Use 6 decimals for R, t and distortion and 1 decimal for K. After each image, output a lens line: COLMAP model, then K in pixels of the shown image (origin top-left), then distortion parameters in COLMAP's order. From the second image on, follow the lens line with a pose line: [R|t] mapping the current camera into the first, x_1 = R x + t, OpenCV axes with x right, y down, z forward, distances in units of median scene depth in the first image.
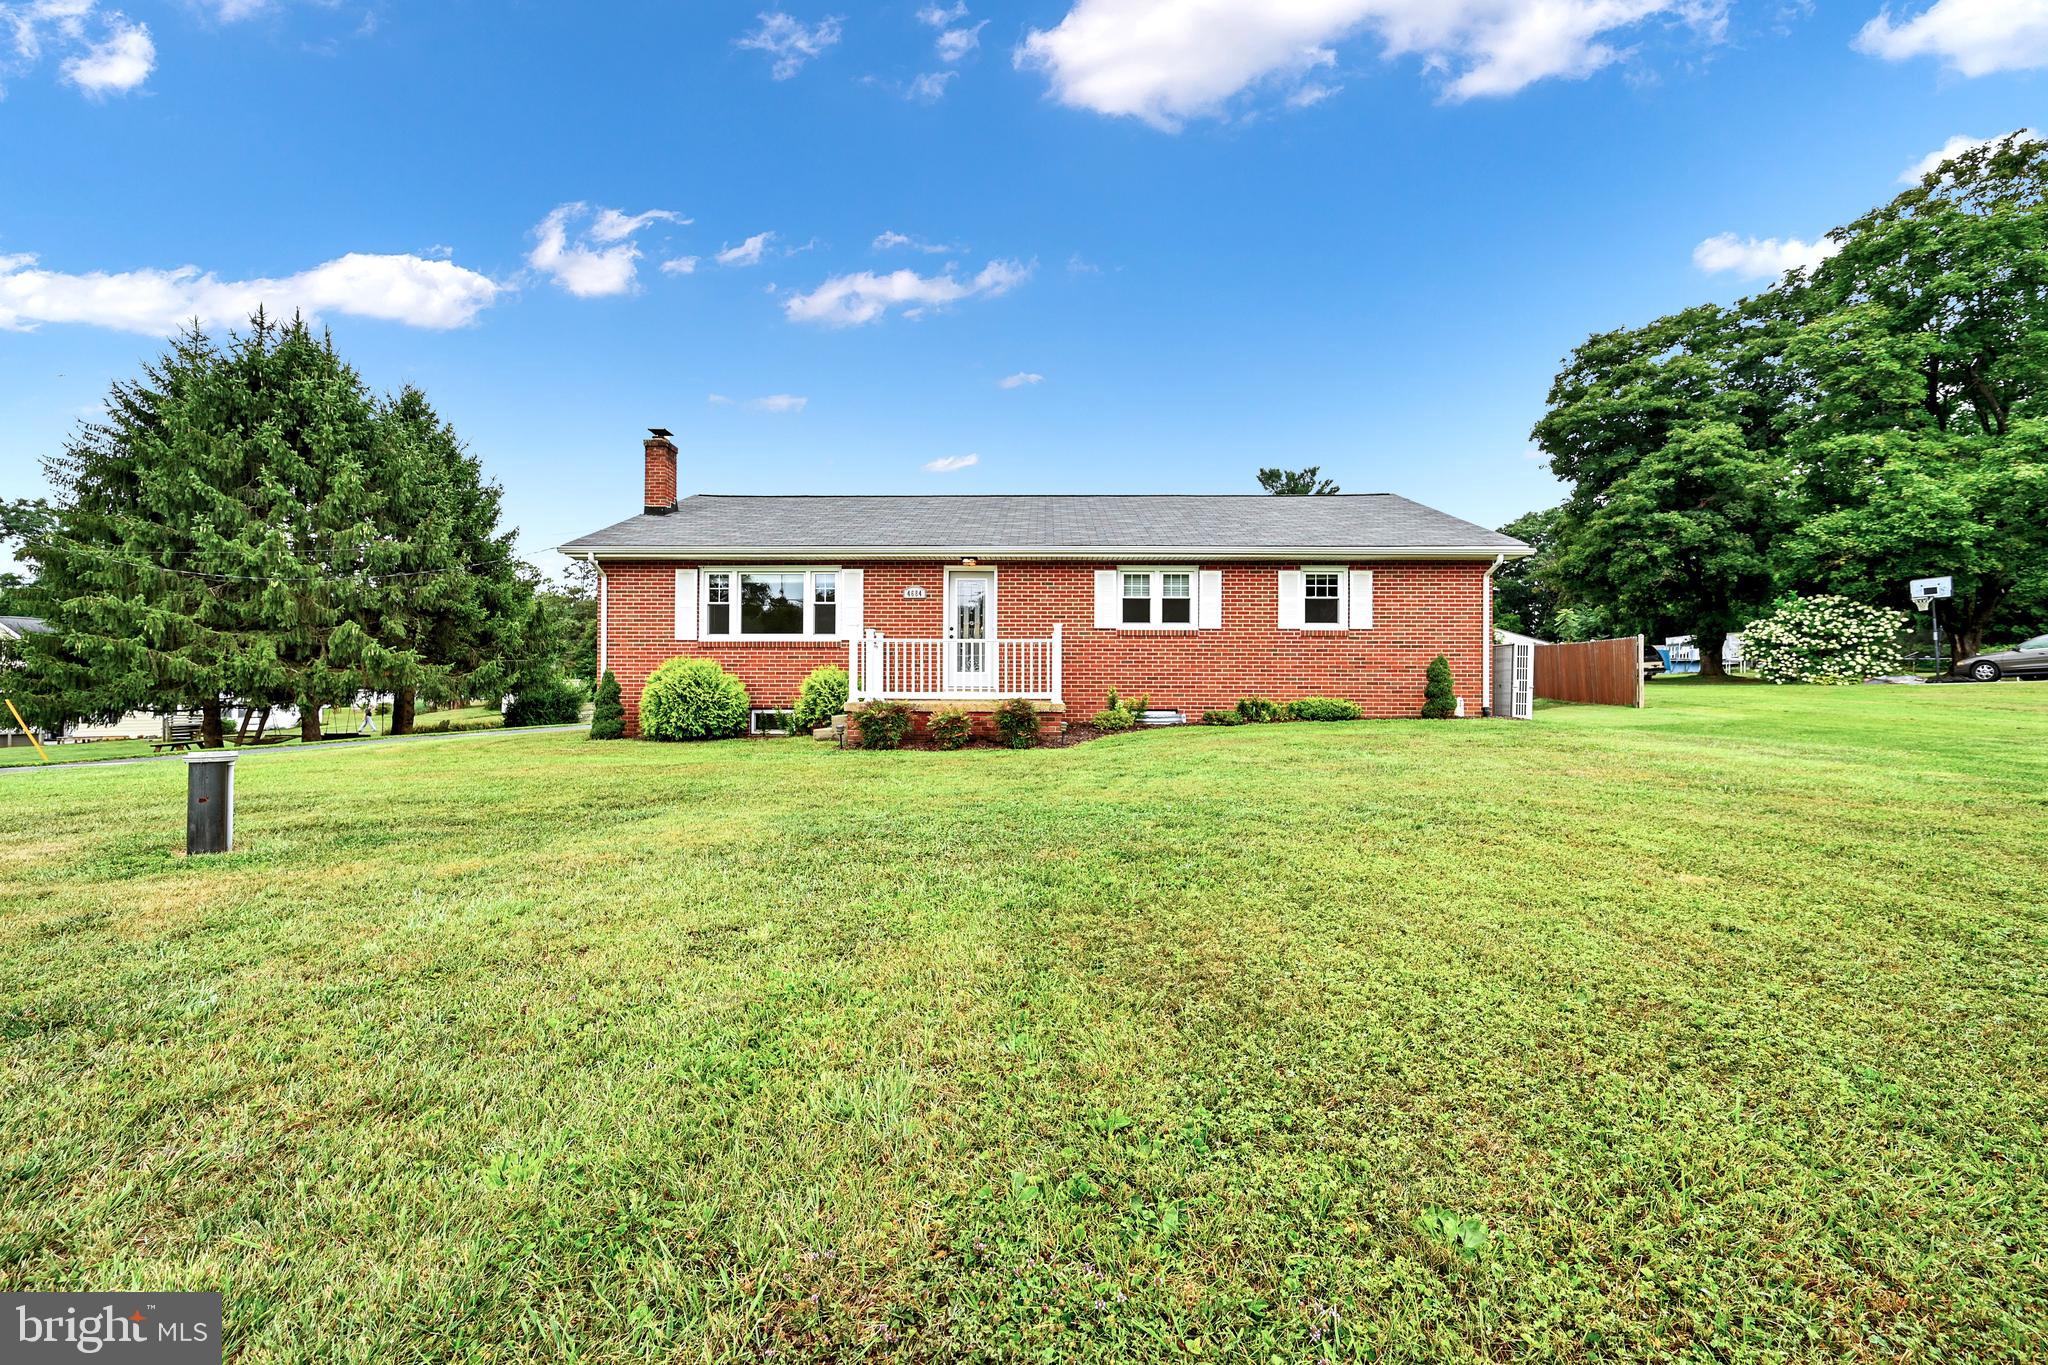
lens RADIAL K [[834.6, 0, 1024.0], [0, 834.6, 682.5], [0, 0, 1]] dist [0.000743, -0.000267]
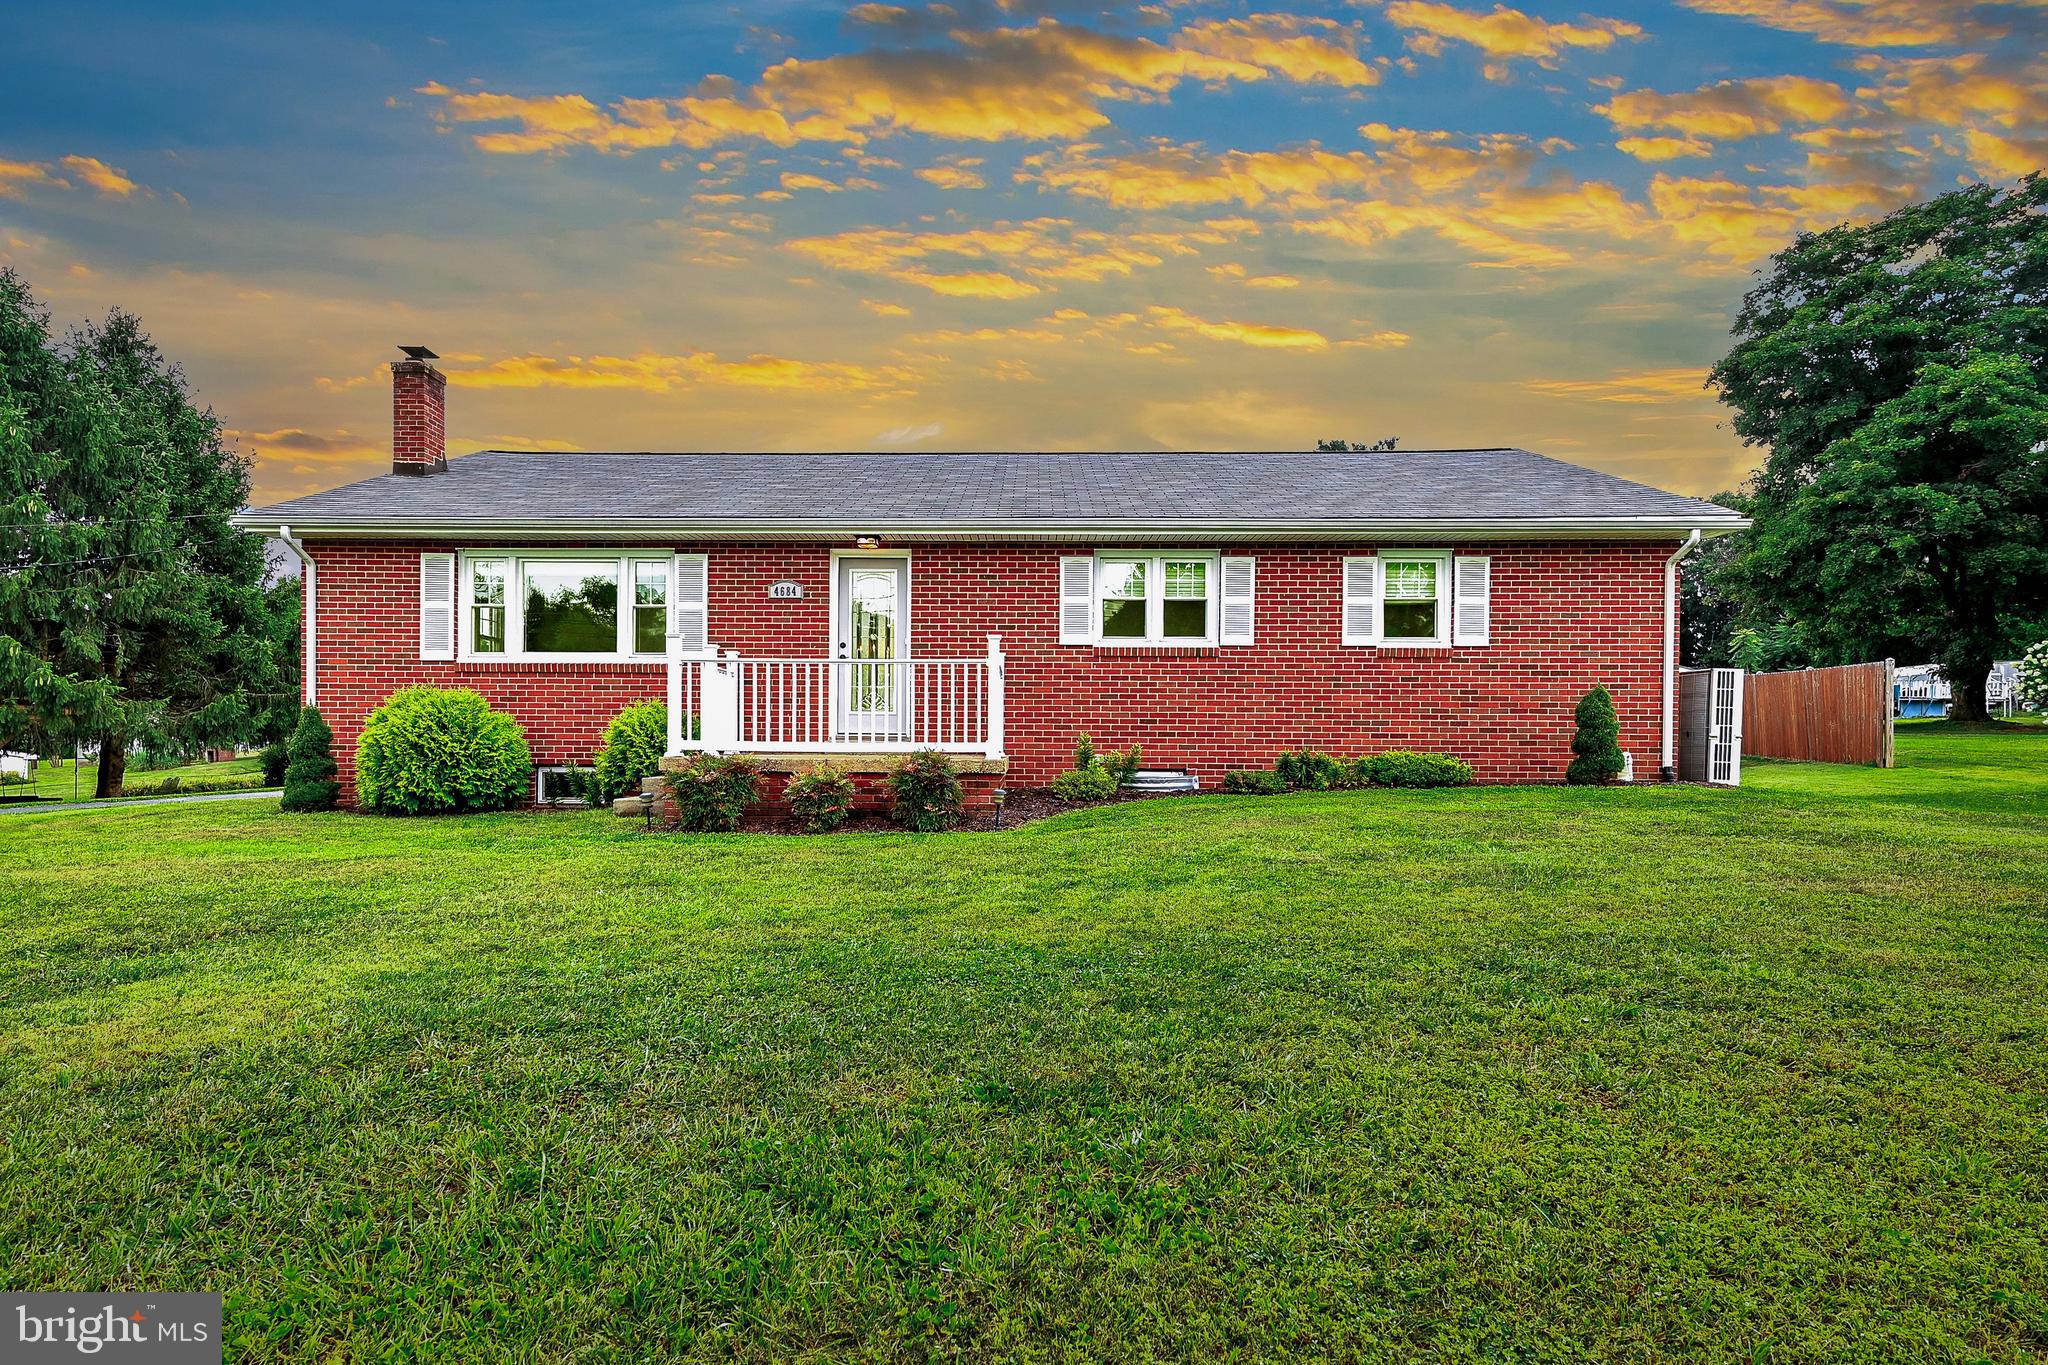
lens RADIAL K [[943.8, 0, 1028.3], [0, 943.8, 736.1], [0, 0, 1]] dist [0.021455, -0.000224]
pose [[0.999721, 0.003254, -0.023394, 0.076022], [-0.003086, 0.999969, 0.007215, 0.001594], [0.023416, -0.007140, 0.999700, 0.252079]]
